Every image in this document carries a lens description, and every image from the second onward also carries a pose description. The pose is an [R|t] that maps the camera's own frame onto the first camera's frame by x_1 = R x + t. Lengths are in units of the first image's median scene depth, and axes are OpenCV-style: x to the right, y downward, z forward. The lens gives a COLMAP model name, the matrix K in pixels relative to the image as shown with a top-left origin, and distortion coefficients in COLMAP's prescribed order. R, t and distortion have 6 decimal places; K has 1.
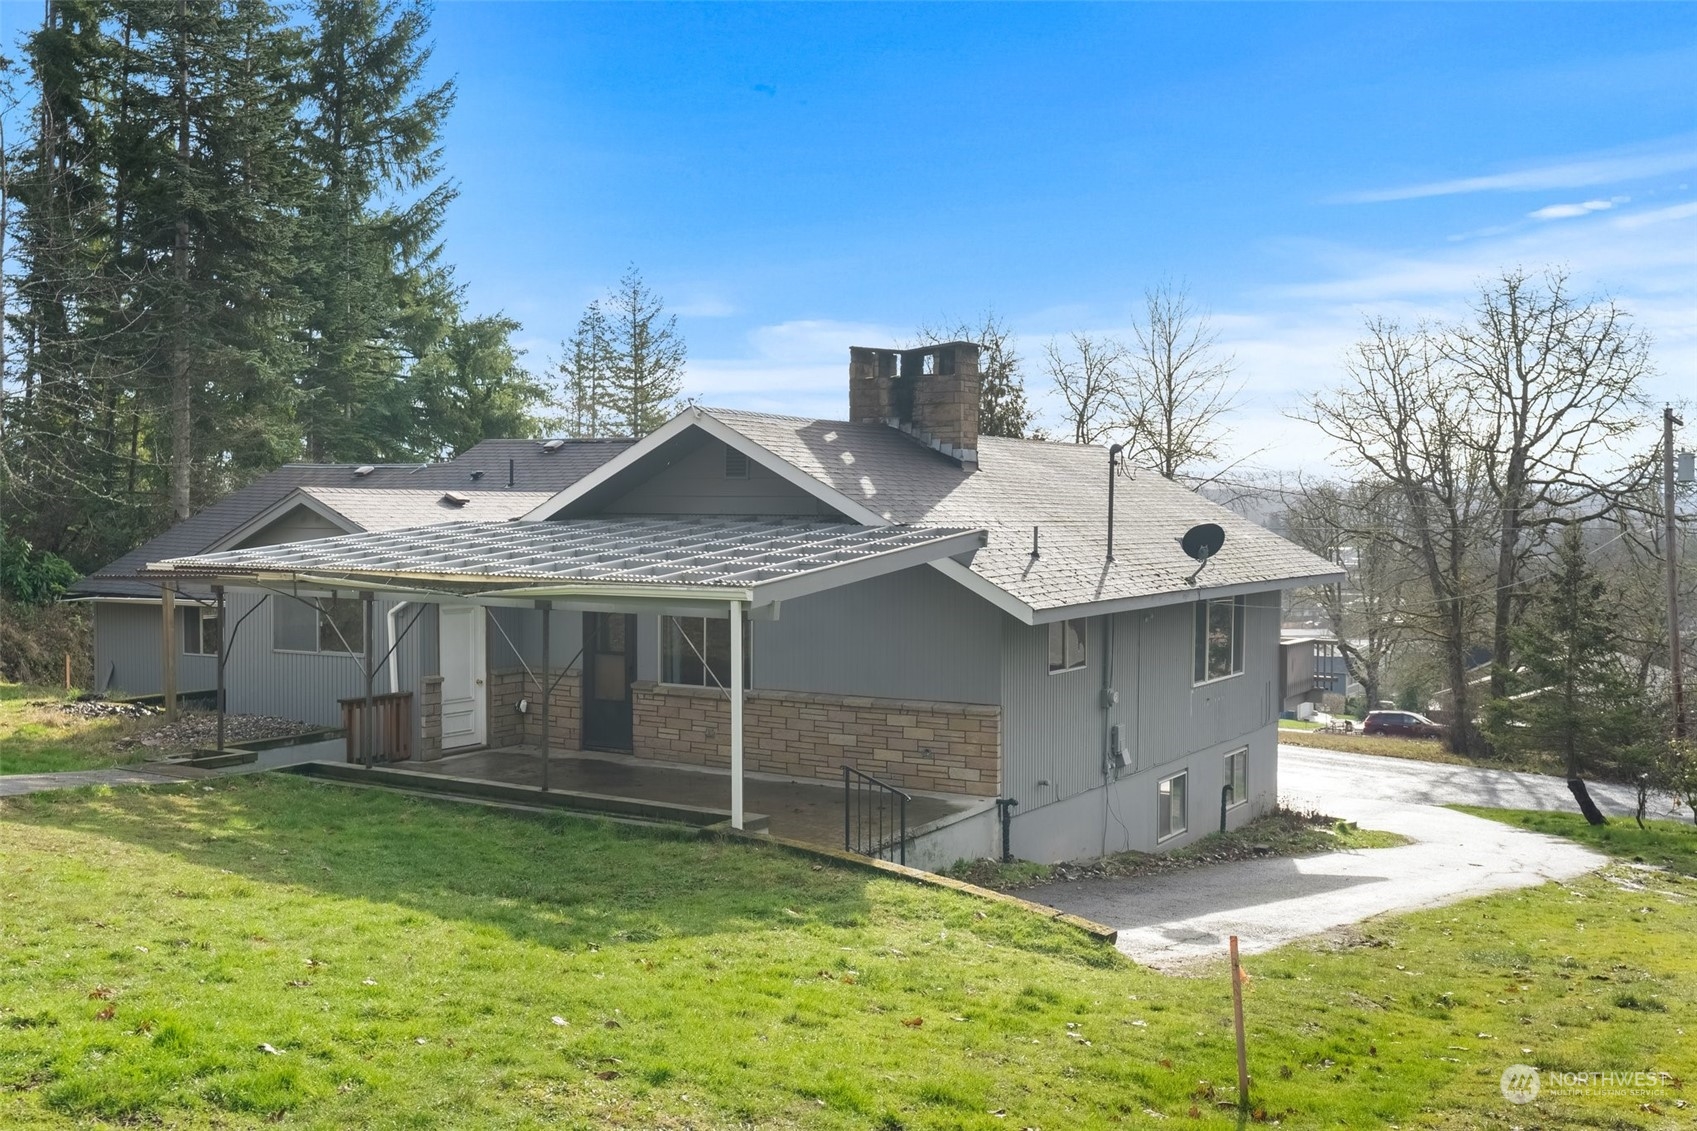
lens RADIAL K [[1661.0, 0, 846.8], [0, 1661.0, 573.9], [0, 0, 1]] dist [0.018514, 0.000000]
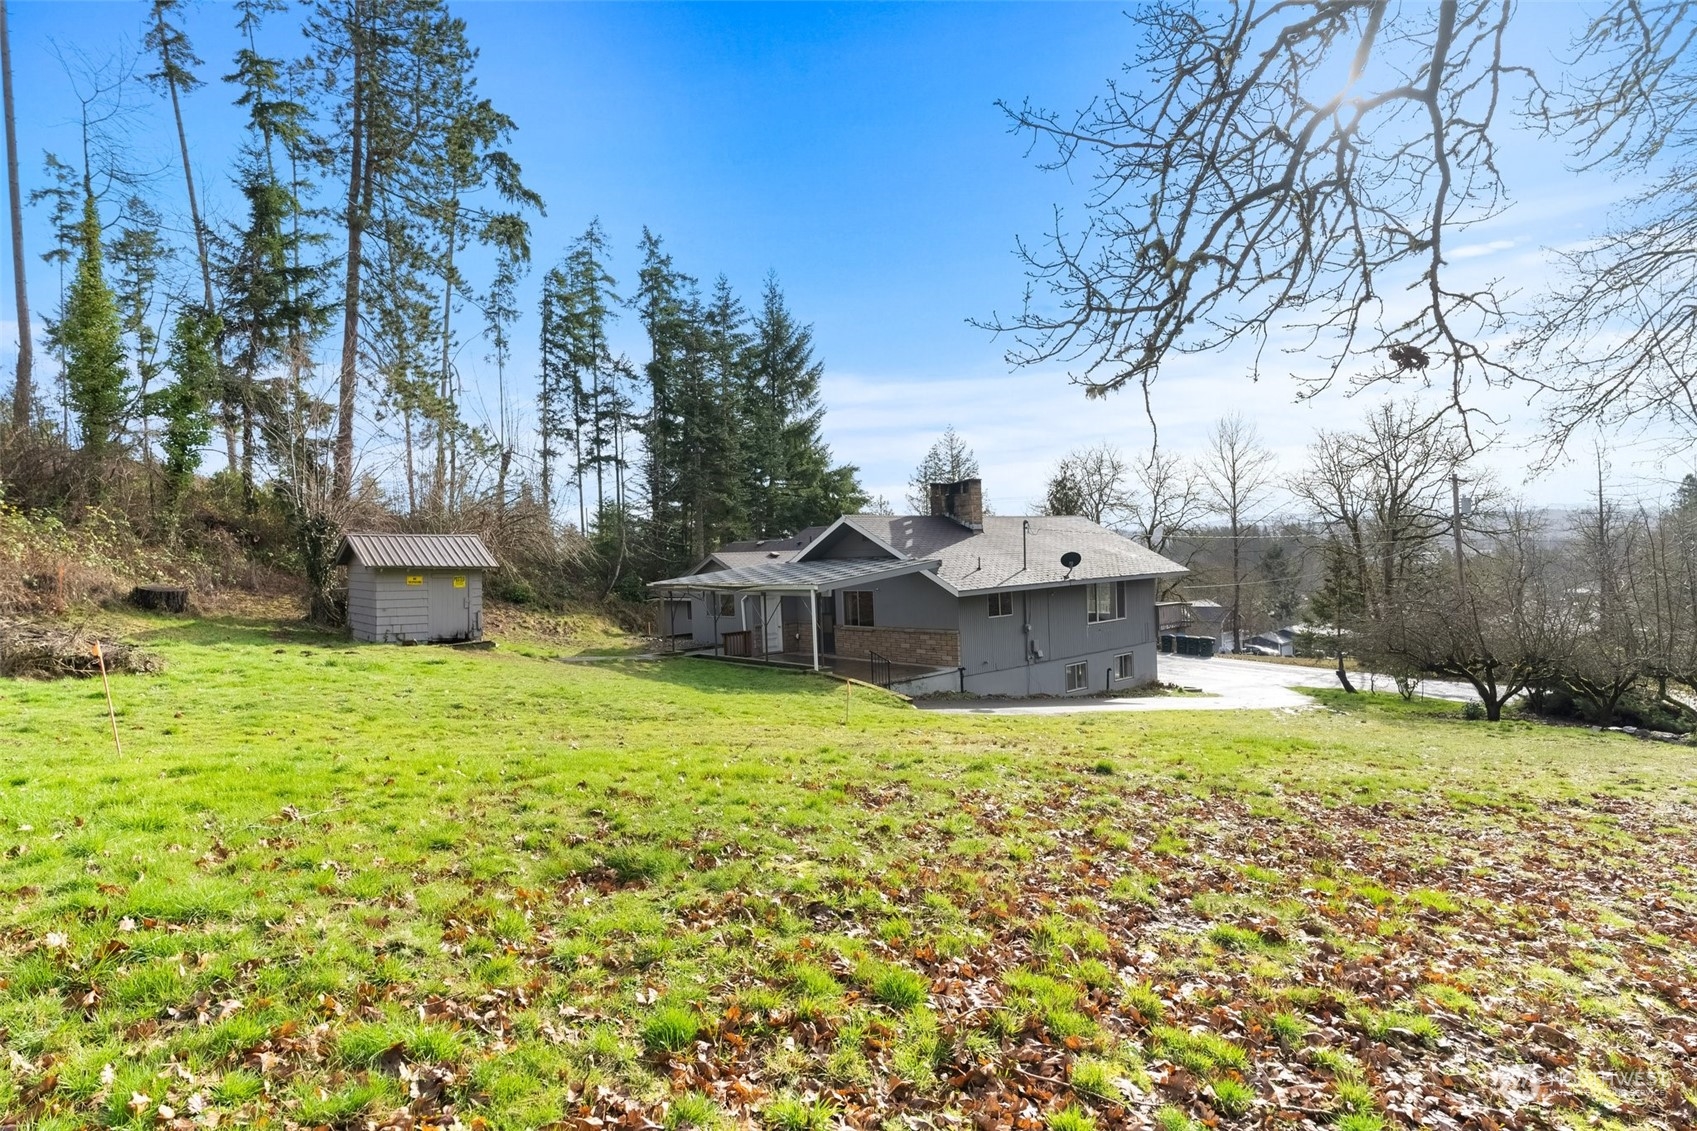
lens RADIAL K [[916.4, 0, 850.7], [0, 916.4, 558.1], [0, 0, 1]] dist [-0.005916, -0.000571]
pose [[0.958375, -0.041318, -0.282507, 0.277376], [0.033151, 0.998884, -0.033630, 0.010832], [0.283581, 0.022865, 0.958676, -0.301821]]
